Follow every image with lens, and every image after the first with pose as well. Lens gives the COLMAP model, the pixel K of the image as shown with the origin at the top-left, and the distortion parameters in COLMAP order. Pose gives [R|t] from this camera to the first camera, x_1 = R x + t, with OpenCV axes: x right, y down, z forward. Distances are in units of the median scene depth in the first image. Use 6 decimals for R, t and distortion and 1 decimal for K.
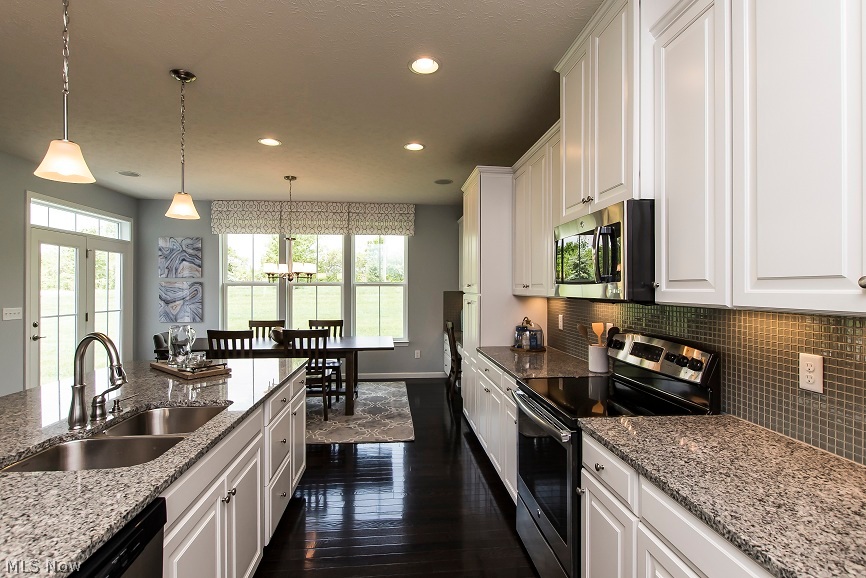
lens RADIAL K [[413.1, 0, 433.0], [0, 413.1, 289.0], [0, 0, 1]] dist [-0.000585, -0.000215]
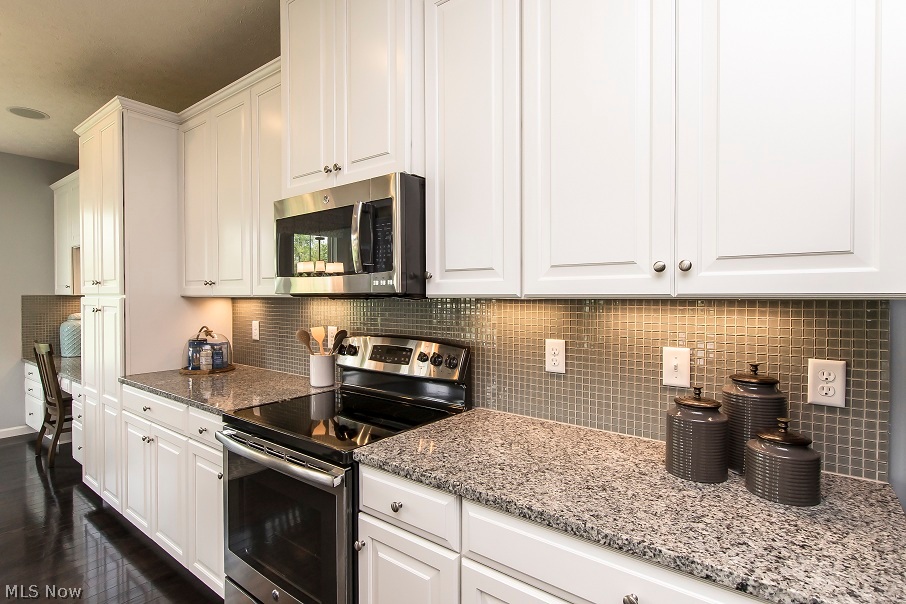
lens RADIAL K [[447.5, 0, 453.0], [0, 447.5, 302.0], [0, 0, 1]] dist [0.002571, 0.000193]
pose [[0.679845, -0.012320, 0.733252, -0.121667], [0.002409, 0.999891, 0.014567, 0.032419], [-0.733352, -0.008137, 0.679800, 0.314976]]
